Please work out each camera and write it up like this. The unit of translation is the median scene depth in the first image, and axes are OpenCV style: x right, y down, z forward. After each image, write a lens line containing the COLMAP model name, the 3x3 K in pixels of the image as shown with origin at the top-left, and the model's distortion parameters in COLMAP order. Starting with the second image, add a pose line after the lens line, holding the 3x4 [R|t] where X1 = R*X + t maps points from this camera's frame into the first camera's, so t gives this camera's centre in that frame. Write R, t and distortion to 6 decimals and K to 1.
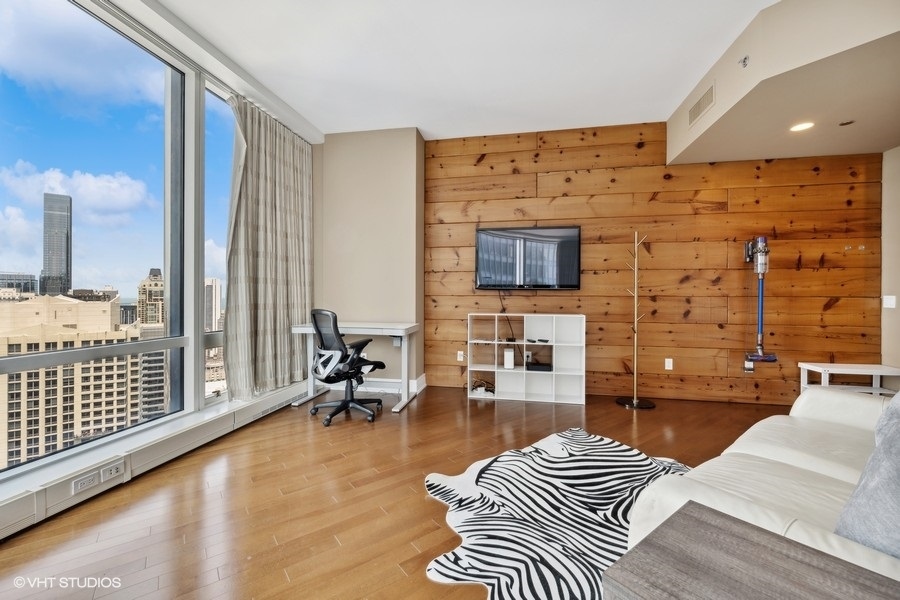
lens RADIAL K [[366.3, 0, 444.8], [0, 366.3, 293.6], [0, 0, 1]] dist [-0.000399, -0.003827]
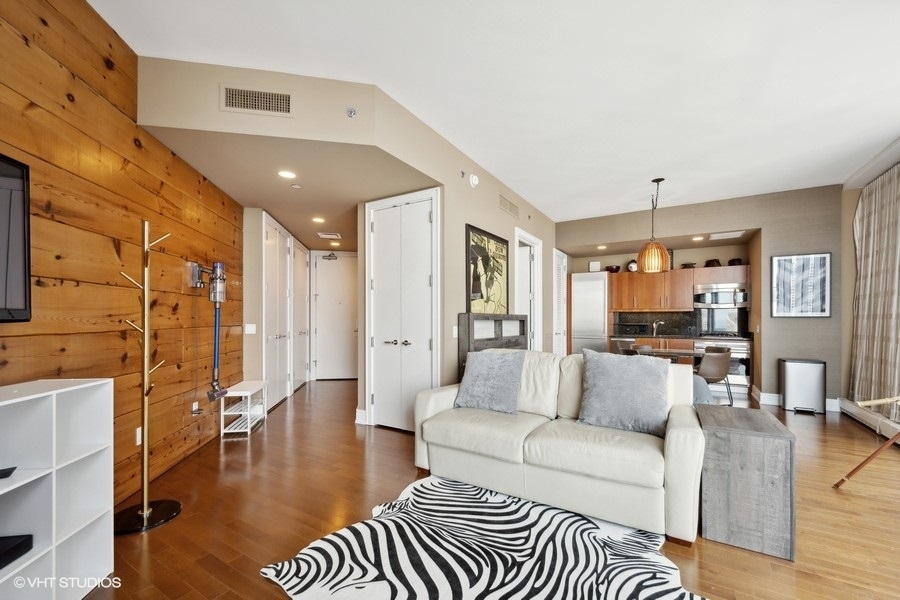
lens RADIAL K [[373.9, 0, 450.0], [0, 373.9, 323.5], [0, 0, 1]] dist [0.001013, 0.000313]
pose [[-0.343468, -0.014223, 0.939057, -0.204010], [-0.019346, 0.999780, 0.008067, -0.017731], [-0.938965, -0.015397, -0.343668, 0.701041]]
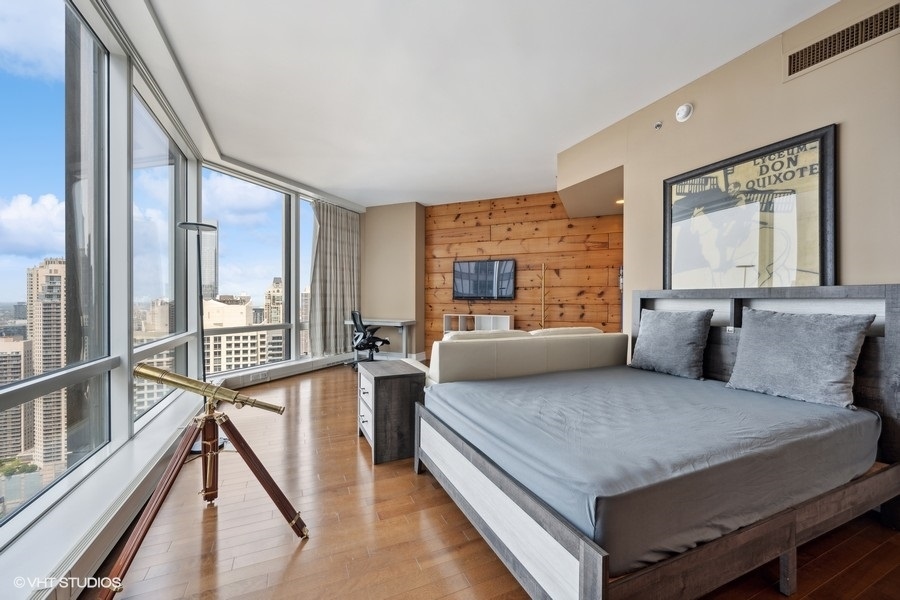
lens RADIAL K [[353.4, 0, 450.0], [0, 353.4, 300.0], [0, 0, 1]] dist [-0.000494, 0.000102]
pose [[0.976951, -0.000040, -0.213462, 0.430413], [0.001170, 0.999986, 0.005171, -0.018589], [0.213459, -0.005301, 0.976938, -0.550438]]
